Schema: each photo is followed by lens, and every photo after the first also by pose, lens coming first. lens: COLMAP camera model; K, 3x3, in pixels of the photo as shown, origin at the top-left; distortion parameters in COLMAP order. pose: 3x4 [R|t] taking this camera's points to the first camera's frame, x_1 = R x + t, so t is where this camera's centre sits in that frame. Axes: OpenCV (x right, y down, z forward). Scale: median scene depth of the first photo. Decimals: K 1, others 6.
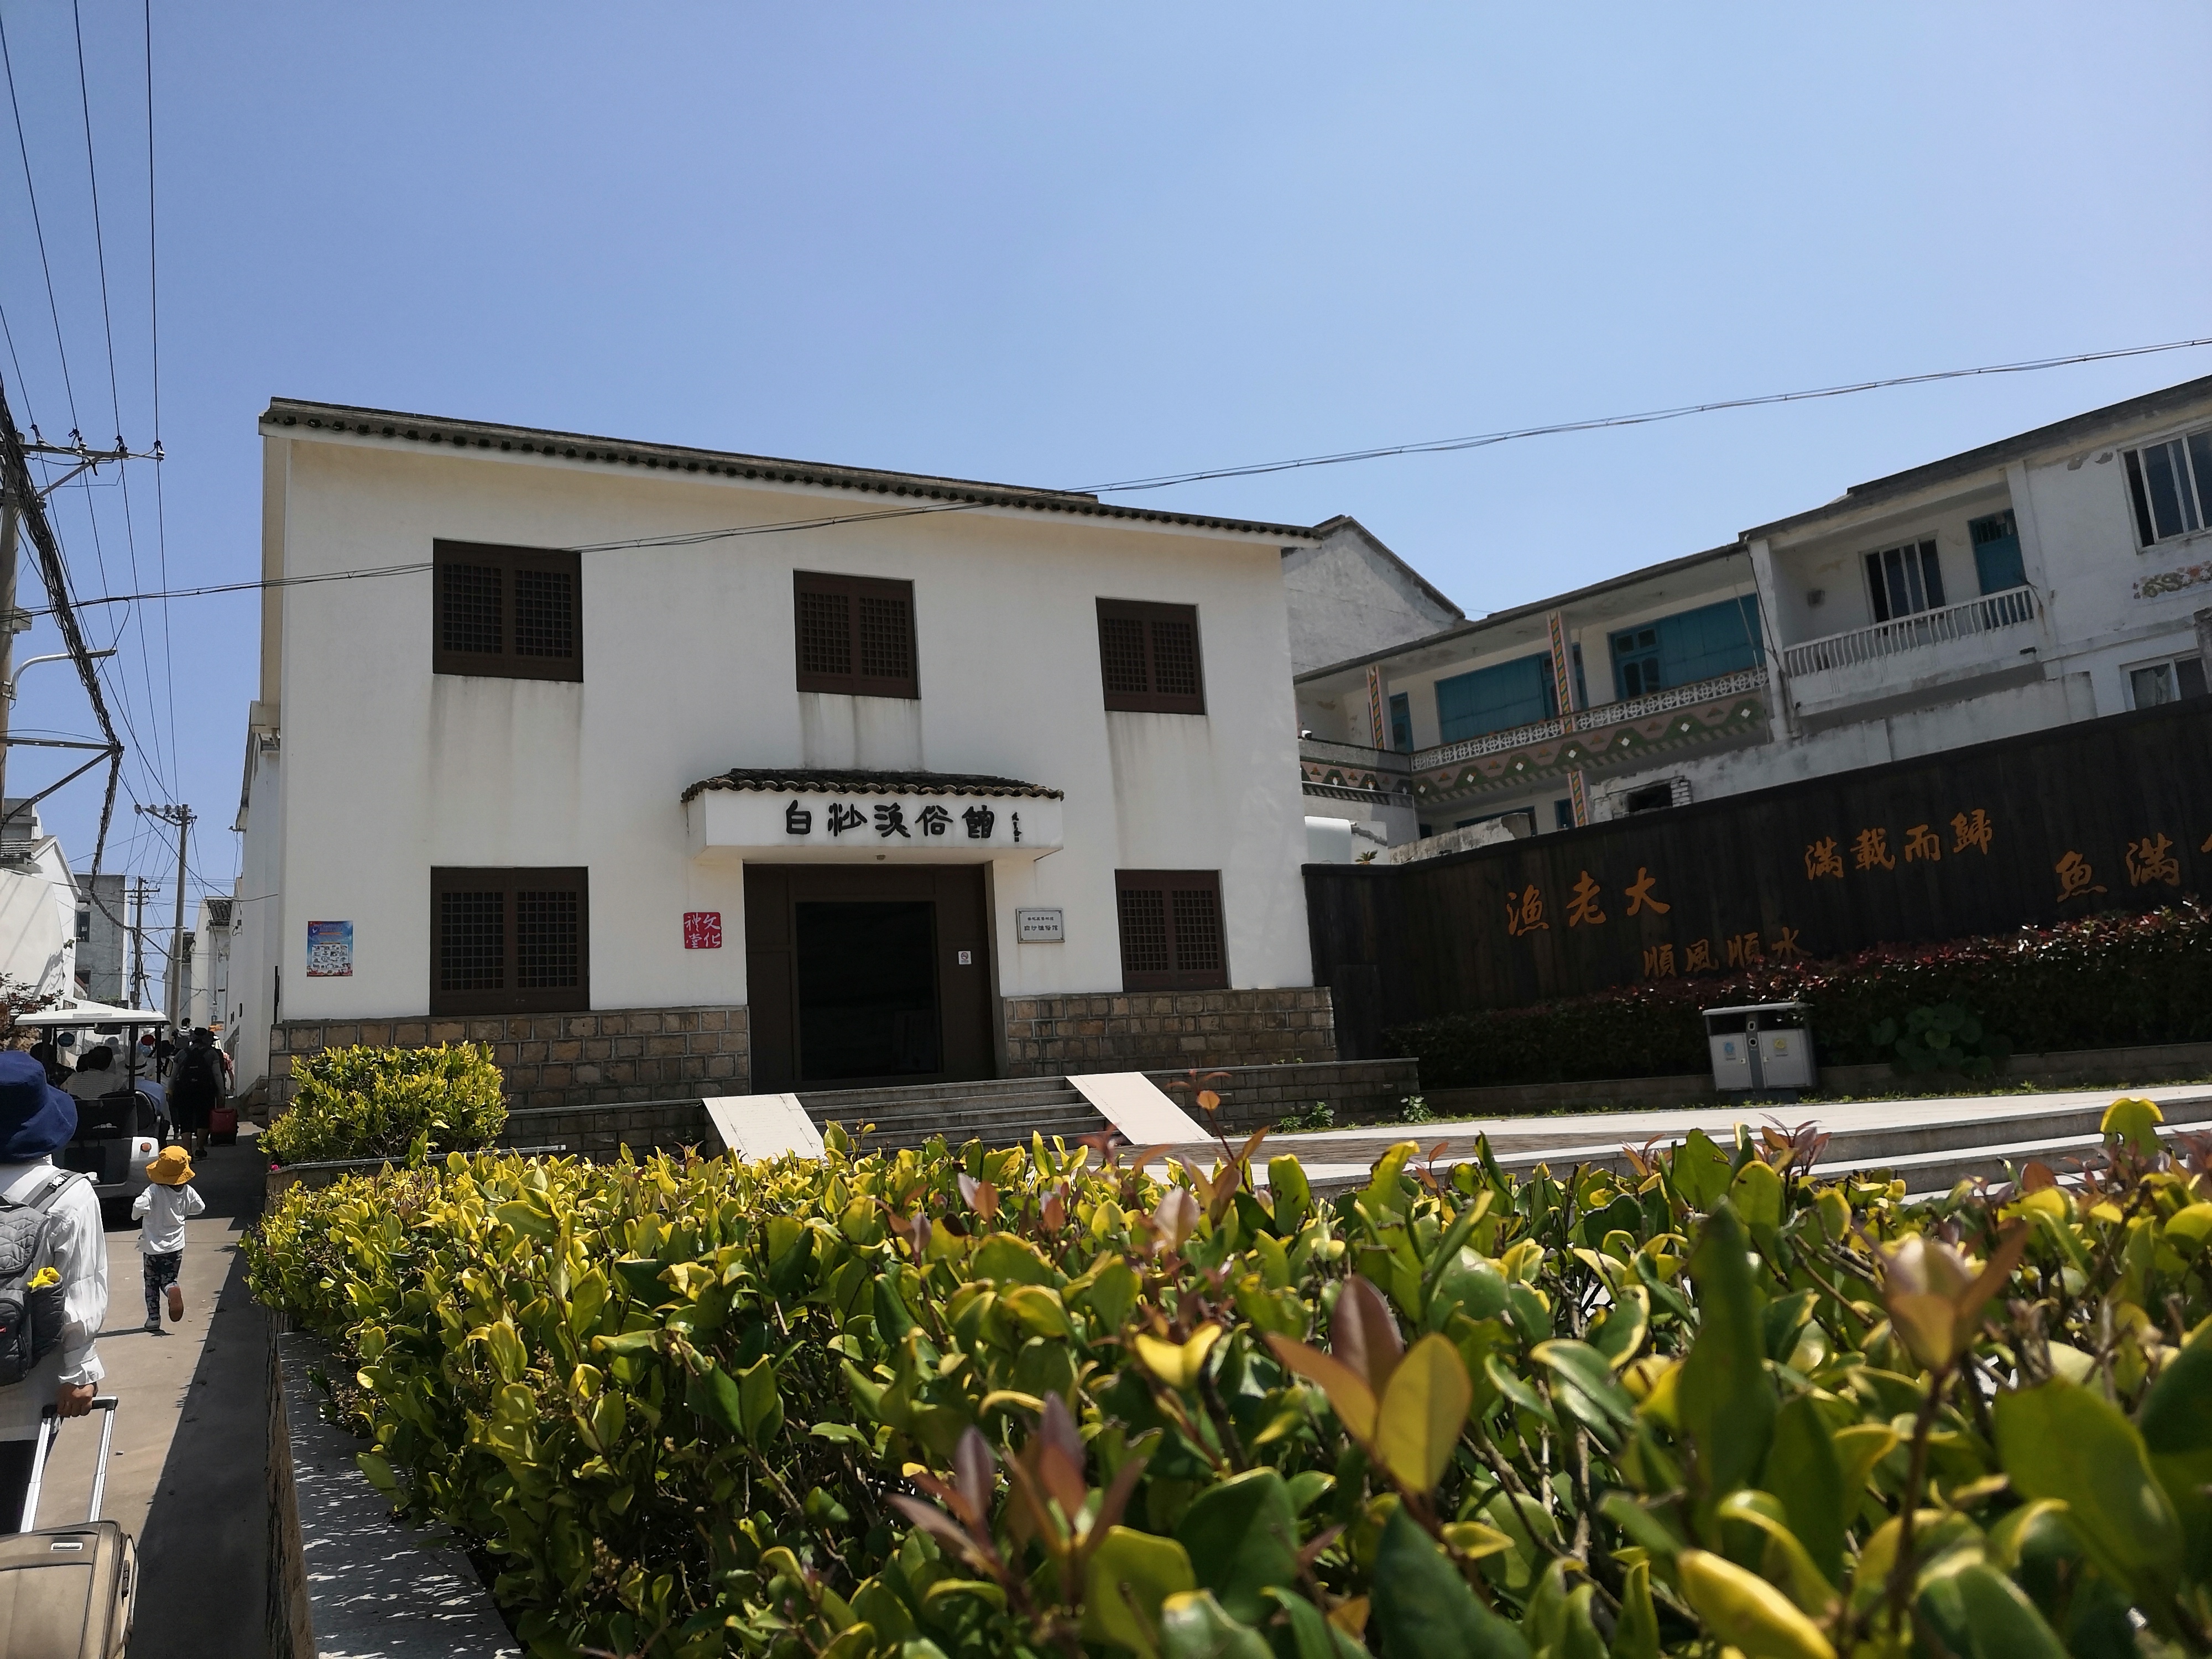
lens RADIAL K [[1585.8, 0, 1106.0], [0, 1585.8, 829.5], [0, 0, 1]] dist [0.033636, -0.001537]
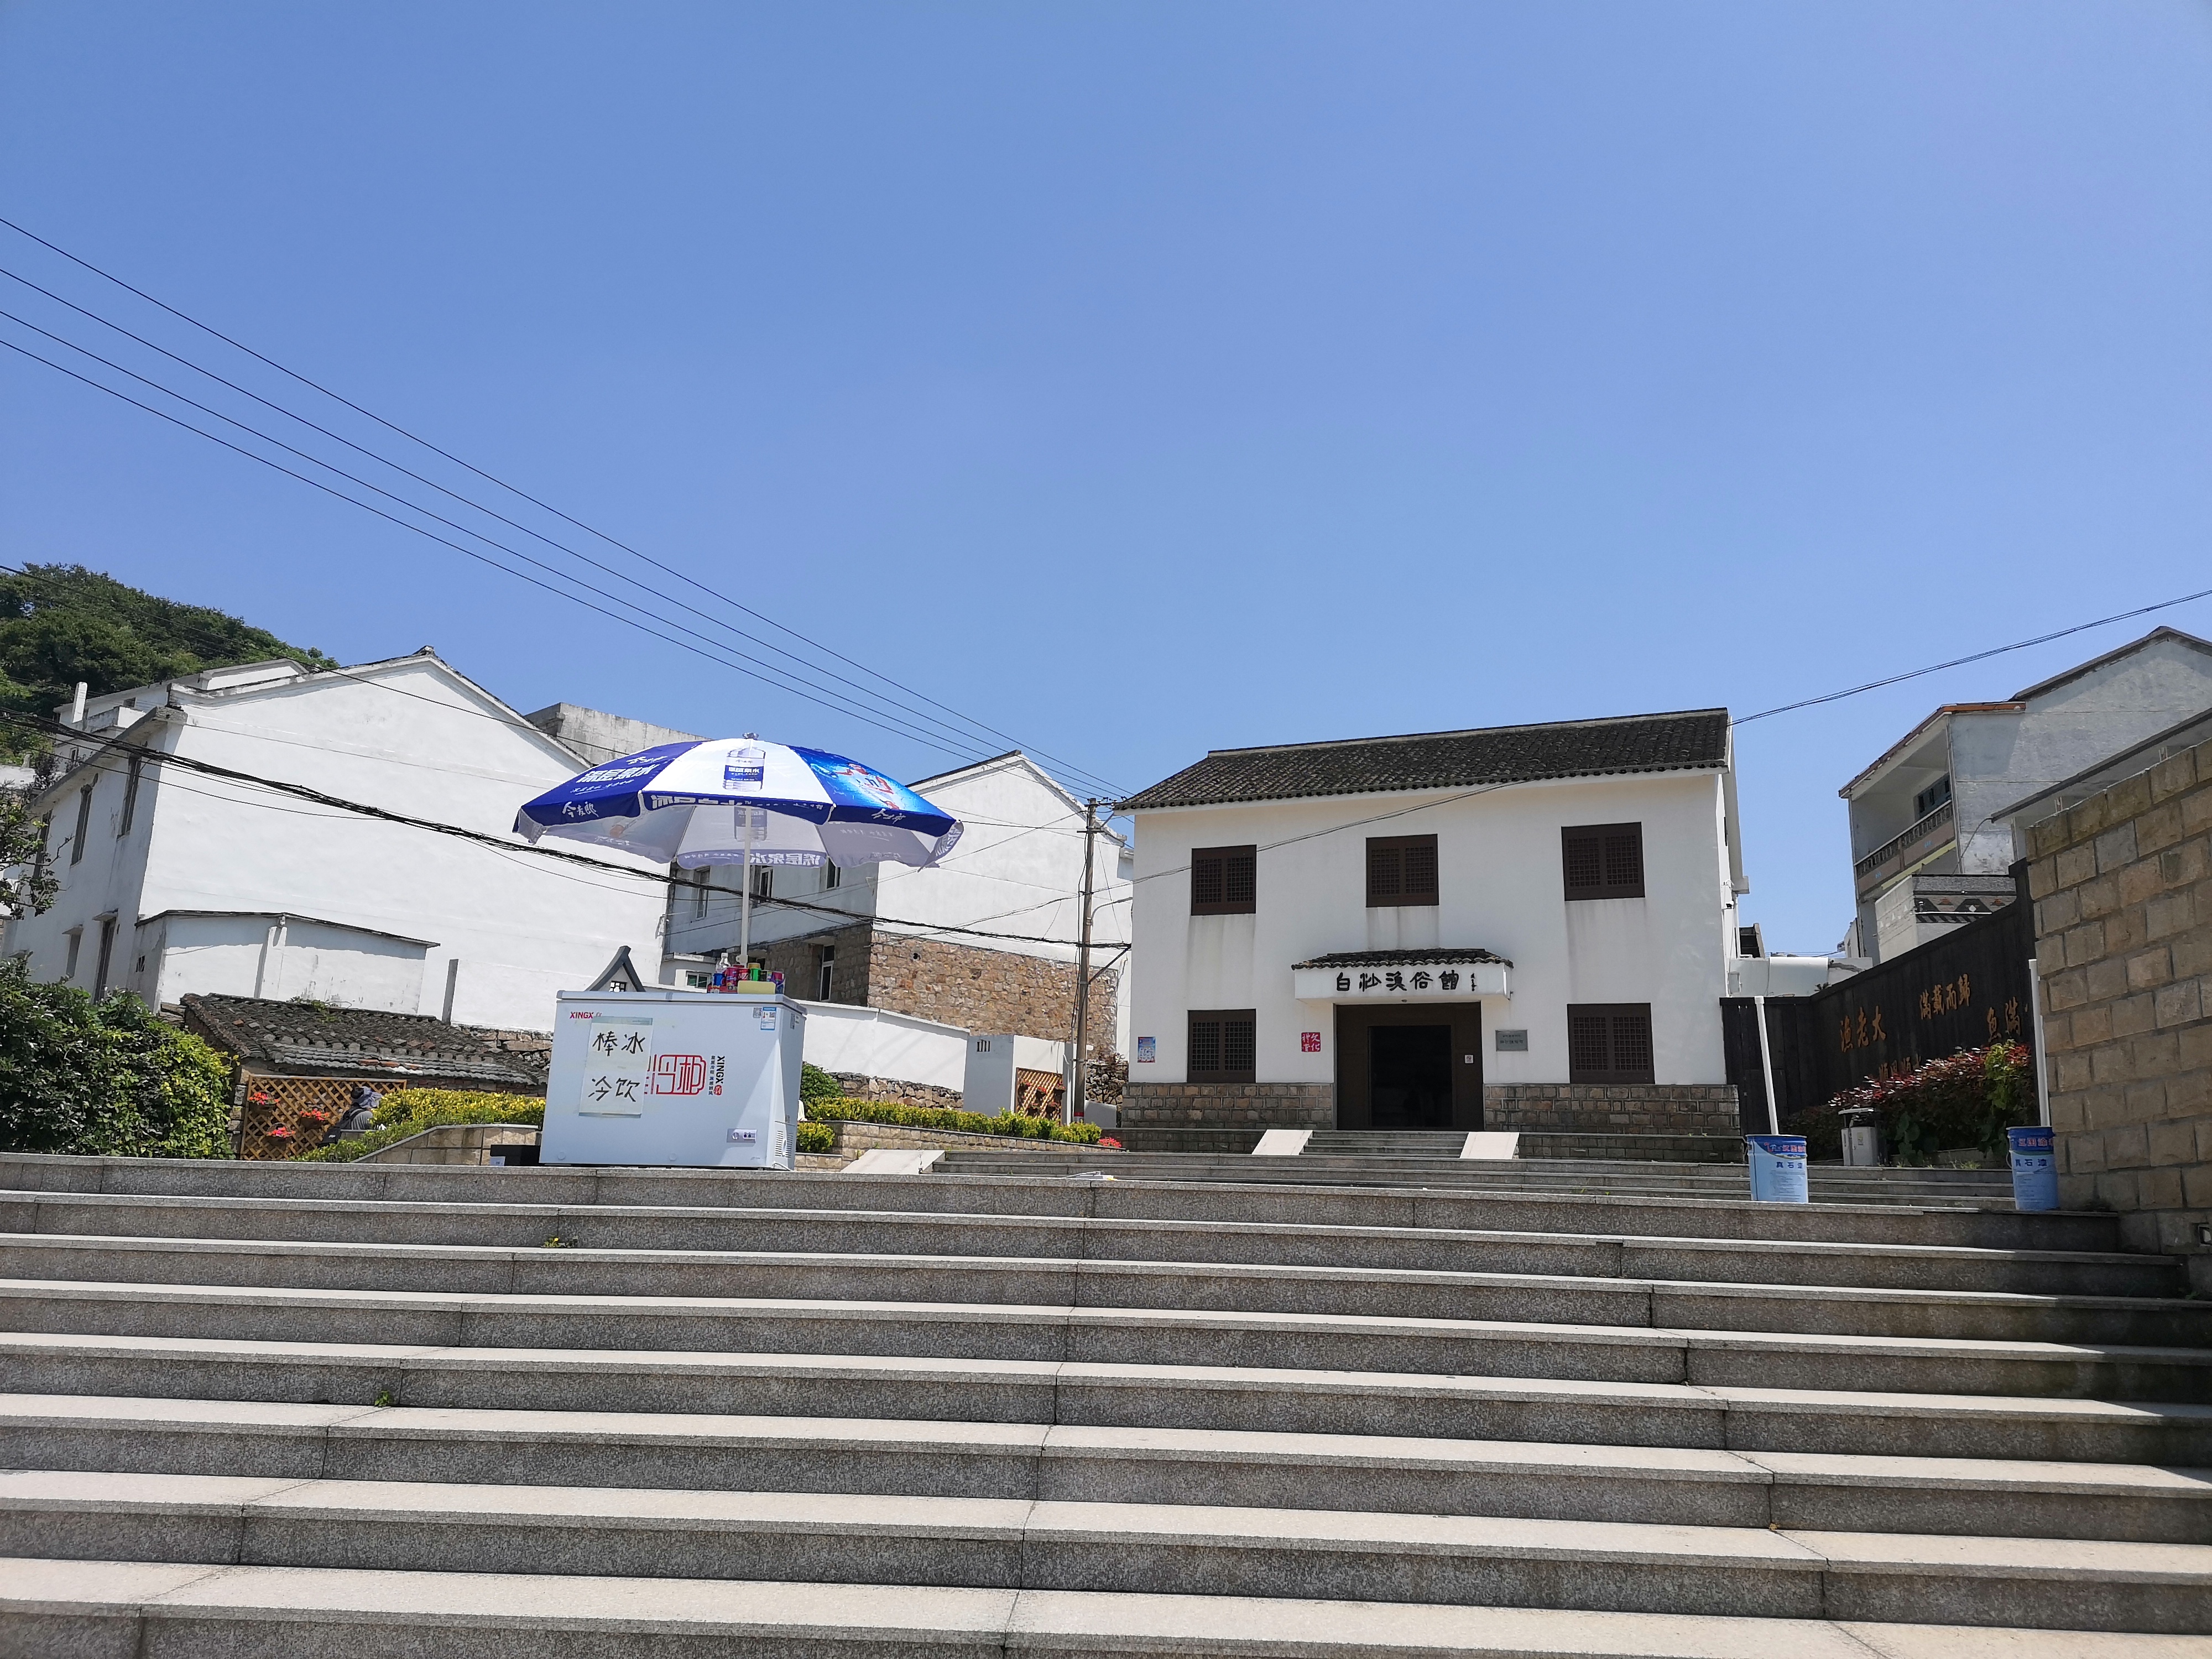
lens RADIAL K [[1585.8, 0, 1106.0], [0, 1585.8, 829.5], [0, 0, 1]] dist [0.033636, -0.001537]
pose [[0.678830, -0.084109, -0.729462, 0.906062], [0.052405, 0.996434, -0.066124, -0.070374], [0.732423, 0.006659, 0.680817, -0.427391]]
